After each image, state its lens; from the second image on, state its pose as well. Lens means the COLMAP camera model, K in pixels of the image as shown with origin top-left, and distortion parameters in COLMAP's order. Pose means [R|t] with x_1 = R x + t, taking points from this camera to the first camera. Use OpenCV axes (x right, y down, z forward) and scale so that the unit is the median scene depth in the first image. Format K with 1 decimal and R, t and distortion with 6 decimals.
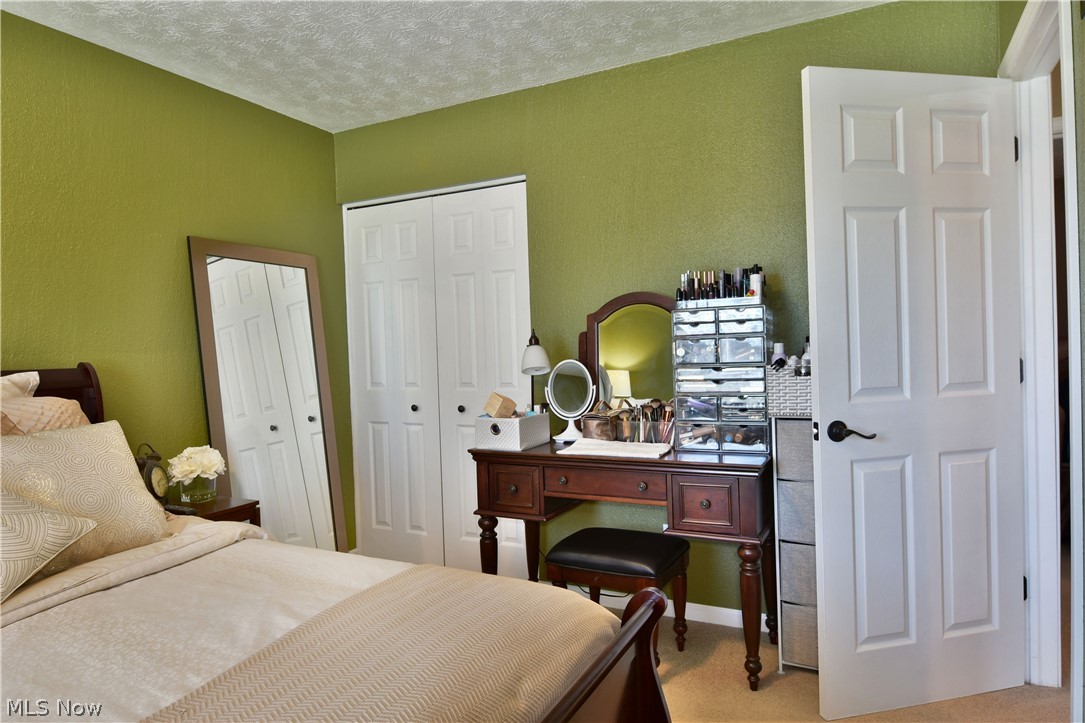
lens RADIAL K [[658.6, 0, 543.0], [0, 658.6, 366.0], [0, 0, 1]] dist [-0.014726, -0.002859]
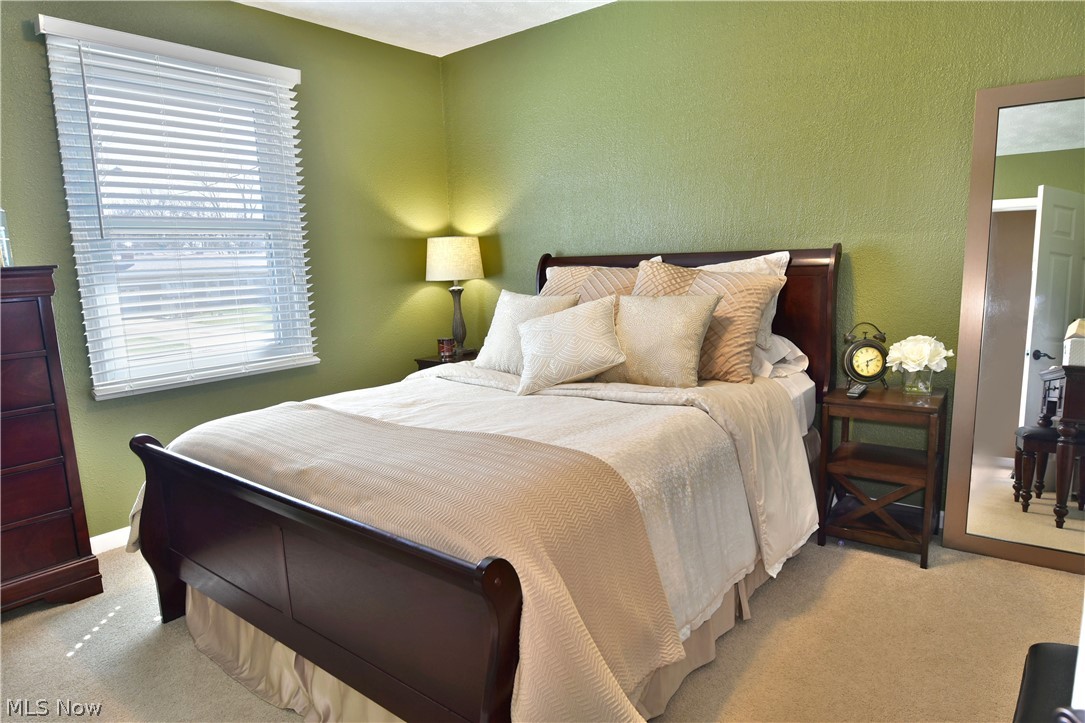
lens RADIAL K [[658.6, 0, 543.0], [0, 658.6, 366.0], [0, 0, 1]] dist [-0.014726, -0.002859]
pose [[-0.199138, 0.197402, -0.959884, 0.579705], [0.017553, 0.980063, 0.197910, -0.033437], [0.979814, 0.022562, -0.198633, 0.807503]]
